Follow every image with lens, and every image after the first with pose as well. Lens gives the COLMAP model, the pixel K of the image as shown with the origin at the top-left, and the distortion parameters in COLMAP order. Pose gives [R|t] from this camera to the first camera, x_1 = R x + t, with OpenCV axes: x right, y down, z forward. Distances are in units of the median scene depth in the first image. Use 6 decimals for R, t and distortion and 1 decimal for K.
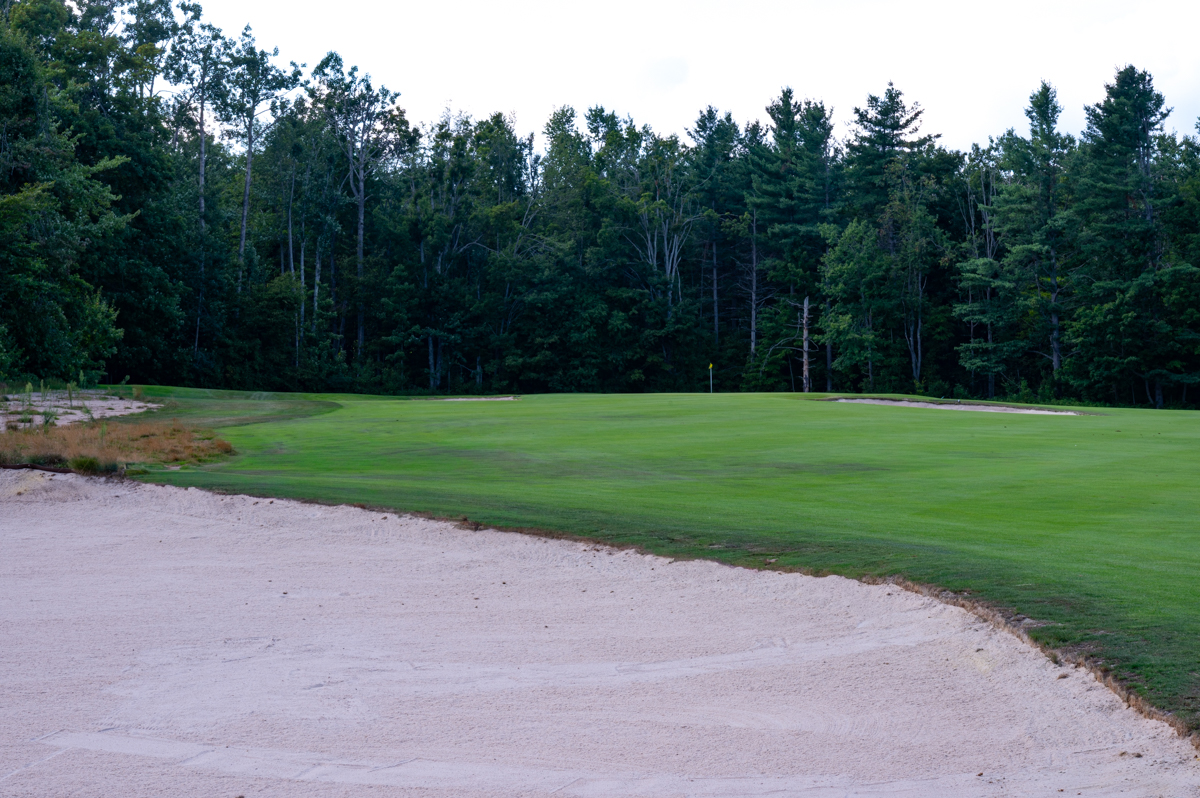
lens RADIAL K [[2210.1, 0, 595.3], [0, 2210.1, 401.1], [0, 0, 1]] dist [0.053029, 0.000000]
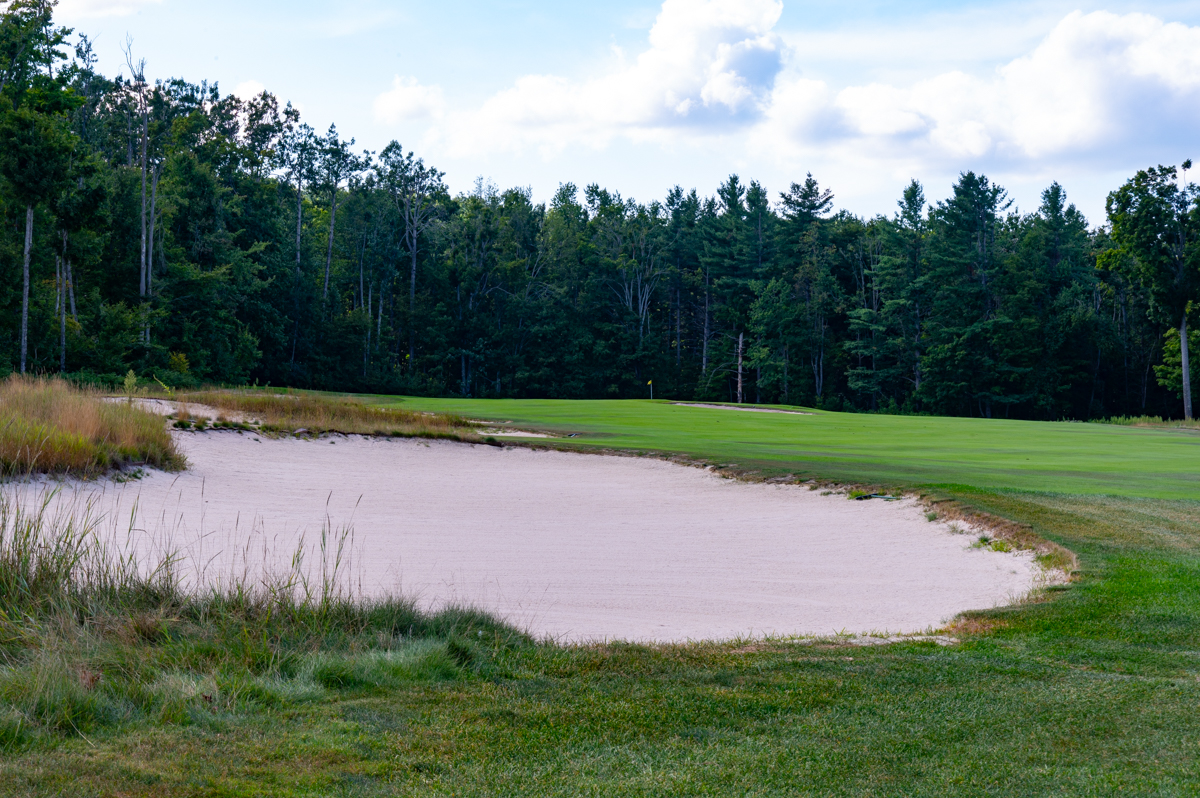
lens RADIAL K [[2274.6, 0, 606.9], [0, 2274.6, 391.1], [0, 0, 1]] dist [0.380132, 0.000000]
pose [[0.999607, 0.022890, -0.016169, 0.037517], [-0.023035, 0.999696, -0.008830, 0.002826], [0.015962, 0.009199, 0.999830, -0.403850]]
